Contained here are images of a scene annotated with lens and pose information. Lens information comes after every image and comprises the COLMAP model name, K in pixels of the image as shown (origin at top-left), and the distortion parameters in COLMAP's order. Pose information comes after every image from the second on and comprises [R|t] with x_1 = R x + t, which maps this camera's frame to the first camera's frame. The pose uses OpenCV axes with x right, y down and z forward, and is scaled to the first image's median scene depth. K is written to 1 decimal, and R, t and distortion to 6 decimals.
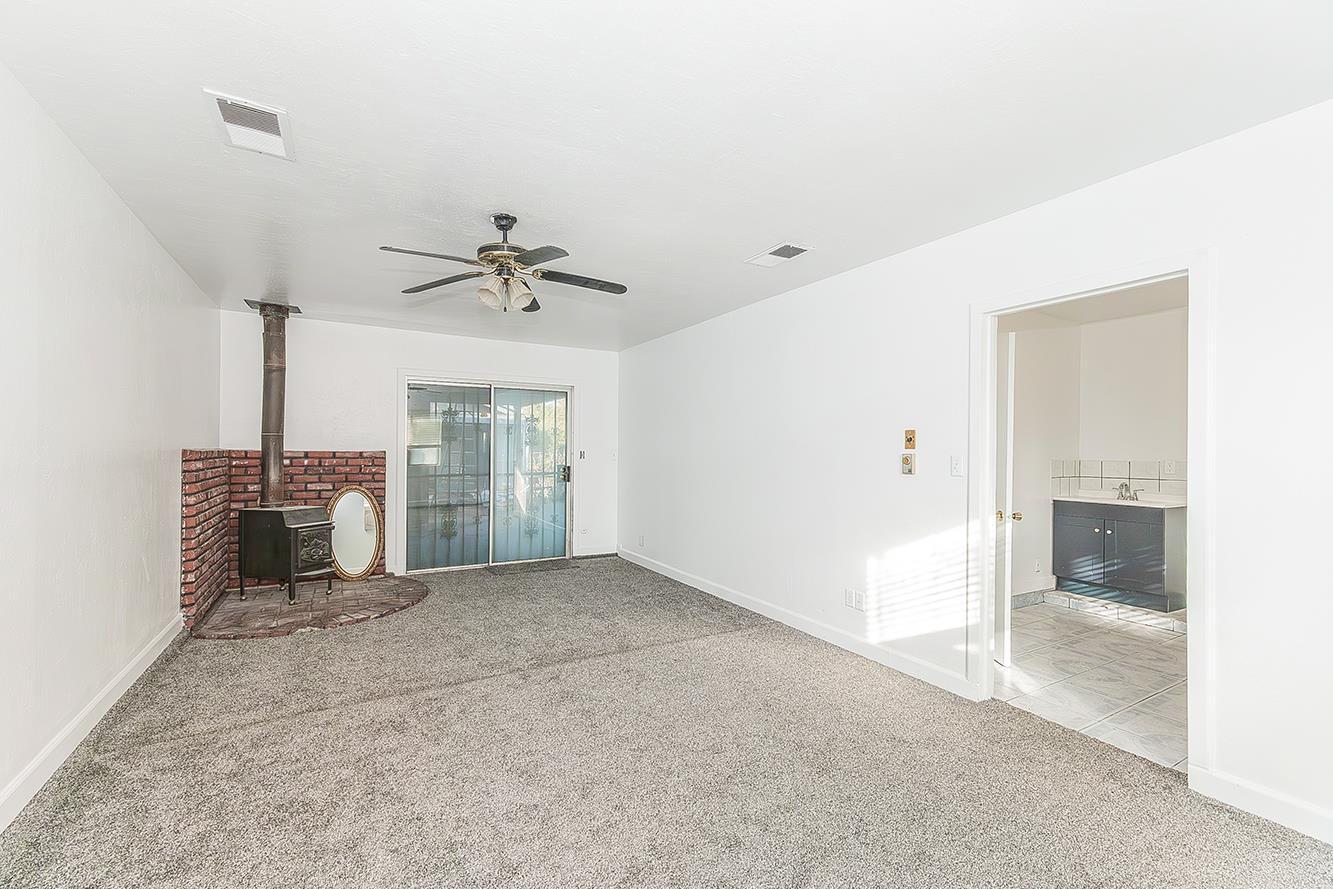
lens RADIAL K [[568.2, 0, 666.5], [0, 568.2, 444.5], [0, 0, 1]] dist [0.000600, 0.000010]
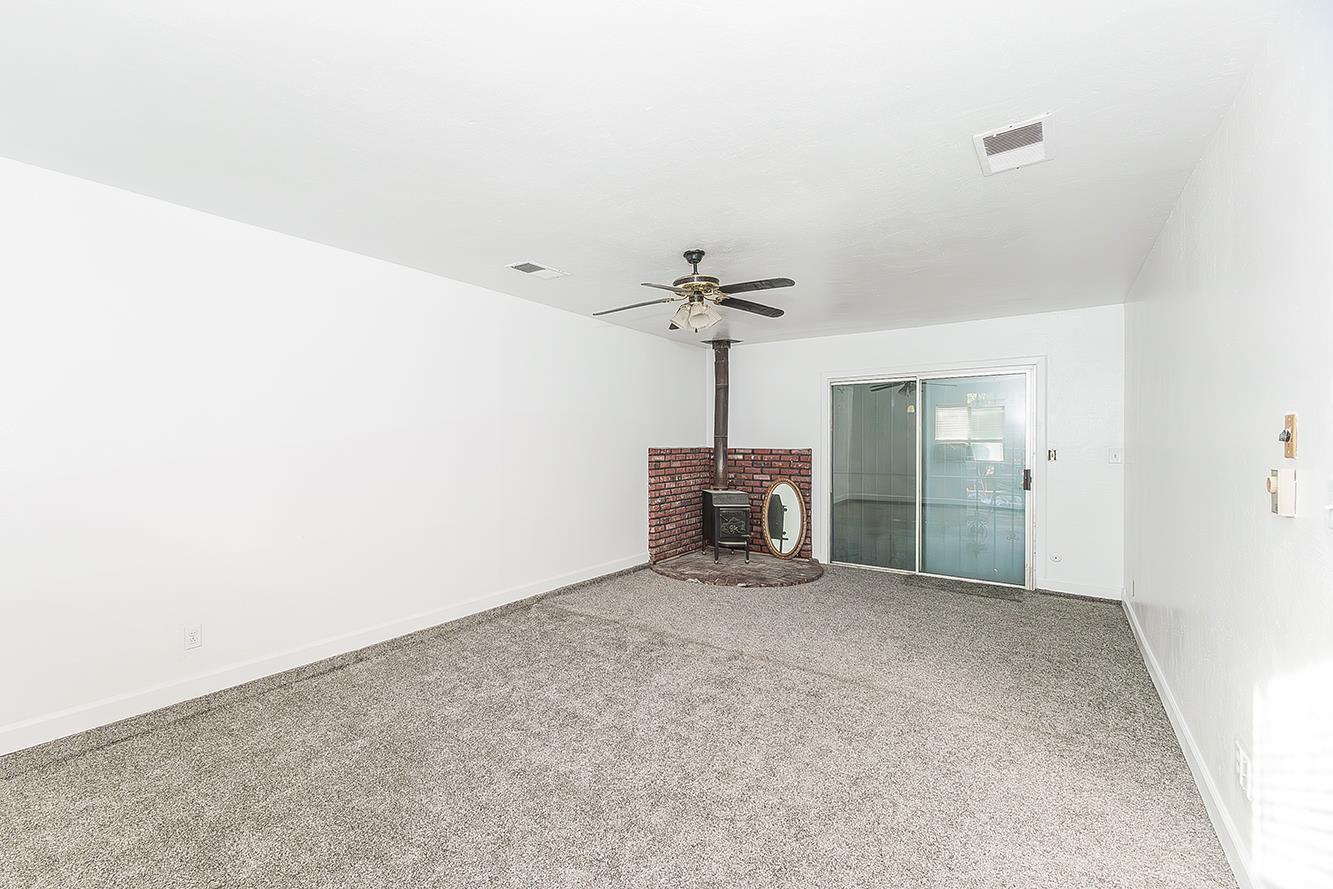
lens RADIAL K [[626.2, 0, 666.5], [0, 626.2, 444.5], [0, 0, 1]] dist [0.000899, -0.000159]
pose [[0.353815, 0.003133, -0.935310, 0.613904], [0.010403, 0.999919, 0.007285, -0.009945], [0.935258, -0.012307, 0.353754, 0.336440]]
